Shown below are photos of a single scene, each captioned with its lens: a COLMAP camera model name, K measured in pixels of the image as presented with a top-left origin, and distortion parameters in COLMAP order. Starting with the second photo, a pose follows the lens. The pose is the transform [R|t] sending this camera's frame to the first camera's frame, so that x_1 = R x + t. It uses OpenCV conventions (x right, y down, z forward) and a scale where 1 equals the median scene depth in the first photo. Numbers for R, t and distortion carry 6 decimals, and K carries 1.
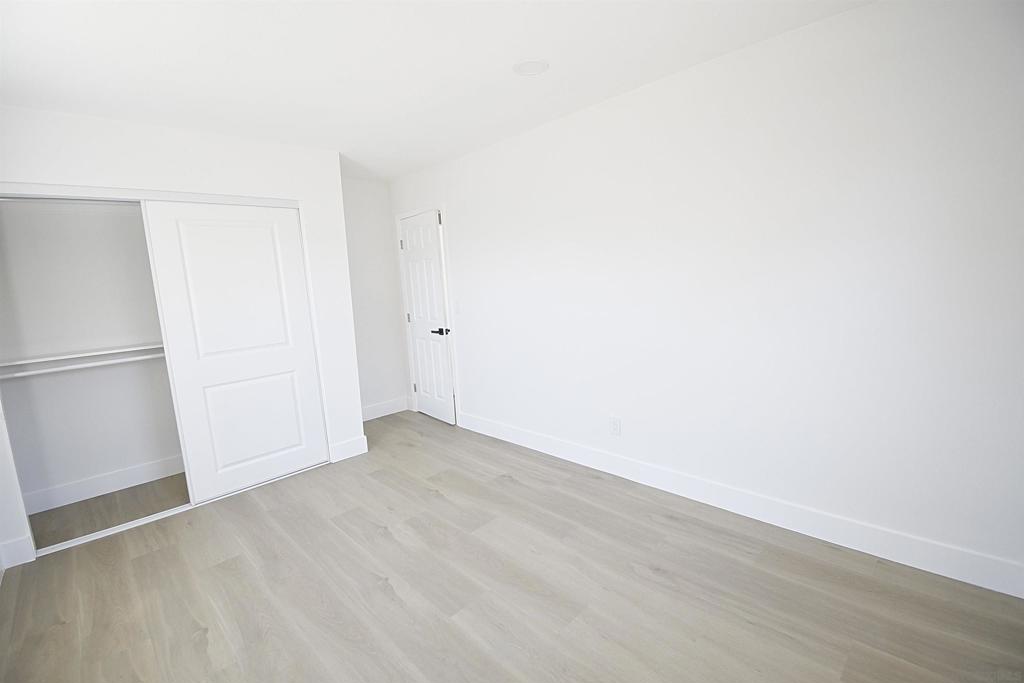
lens RADIAL K [[448.4, 0, 515.3], [0, 448.4, 337.6], [0, 0, 1]] dist [0.036877, -0.032330]
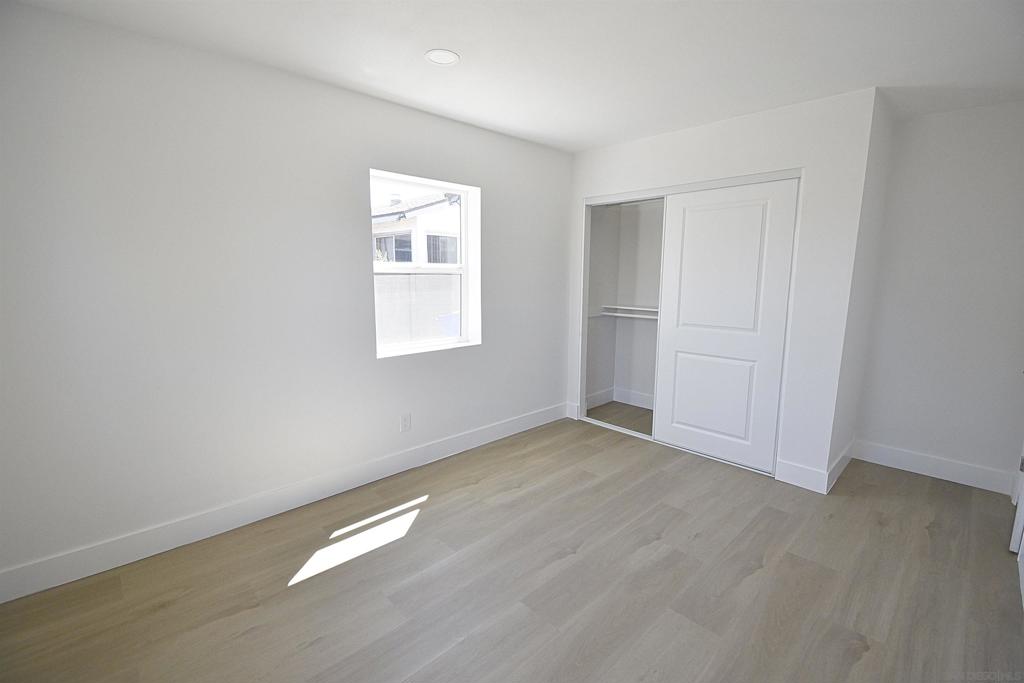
lens RADIAL K [[448.4, 0, 515.3], [0, 448.4, 337.6], [0, 0, 1]] dist [0.036877, -0.032330]
pose [[-0.002575, 0.201198, -0.979547, 0.481192], [-0.140496, 0.969762, 0.199557, -0.104592], [0.990078, 0.138137, 0.025771, 0.577758]]
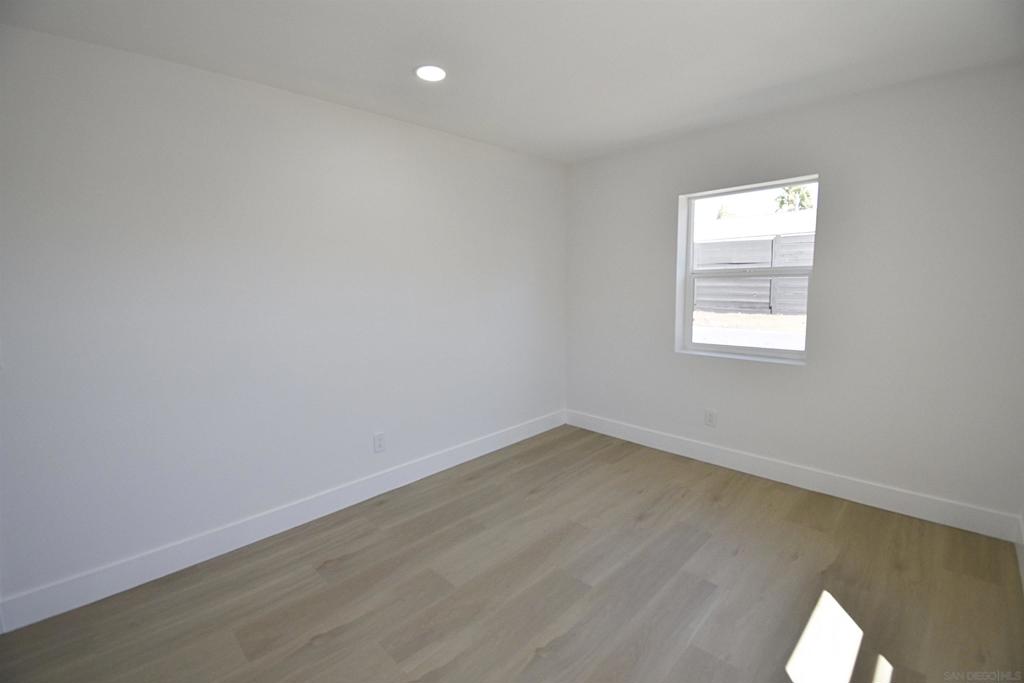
lens RADIAL K [[448.4, 0, 515.3], [0, 448.4, 337.6], [0, 0, 1]] dist [0.036877, -0.032330]
pose [[-0.014221, -0.062595, 0.997938, -0.784161], [0.146221, 0.987179, 0.064004, -0.049392], [-0.989150, 0.146829, -0.004886, 0.723427]]
